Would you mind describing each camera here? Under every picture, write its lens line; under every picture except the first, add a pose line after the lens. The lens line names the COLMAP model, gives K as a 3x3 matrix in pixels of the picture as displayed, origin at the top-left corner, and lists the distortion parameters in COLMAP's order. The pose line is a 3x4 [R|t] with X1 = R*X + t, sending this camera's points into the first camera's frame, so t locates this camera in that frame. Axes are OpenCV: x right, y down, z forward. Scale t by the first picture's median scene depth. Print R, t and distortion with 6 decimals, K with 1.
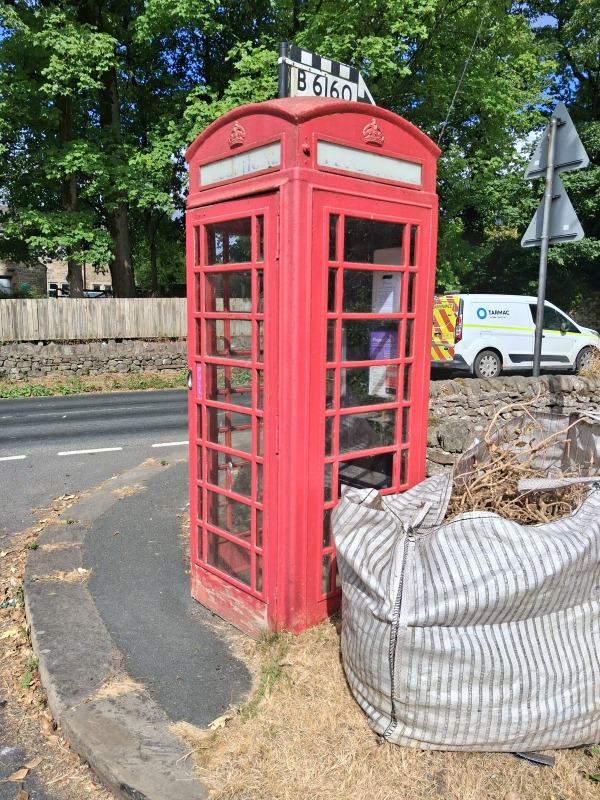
lens RADIAL K [[636.3, 0, 296.0], [0, 636.3, 413.6], [0, 0, 1]] dist [0.020374, 0.007596]
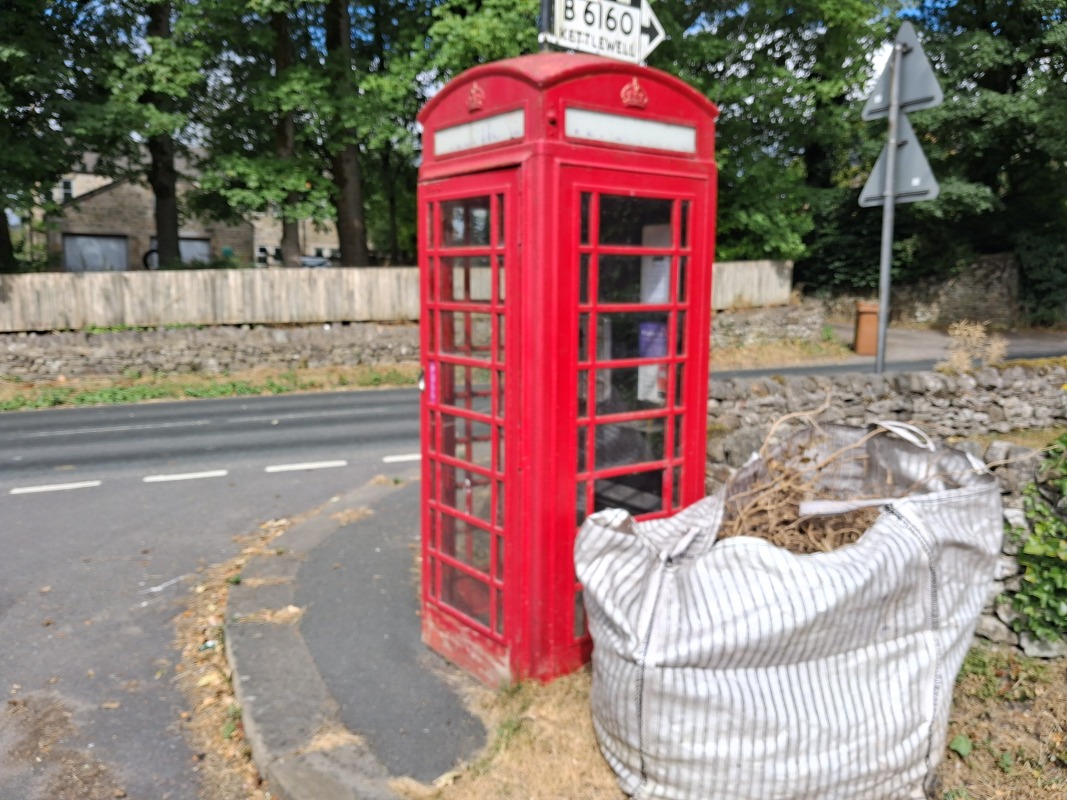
lens RADIAL K [[848.6, 0, 540.3], [0, 848.6, 398.2], [0, 0, 1]] dist [0.020374, 0.007596]
pose [[0.998942, 0.002831, -0.045905, 0.044558], [-0.003921, 0.999712, -0.023660, -0.005269], [0.045825, 0.023815, 0.998666, -0.121284]]
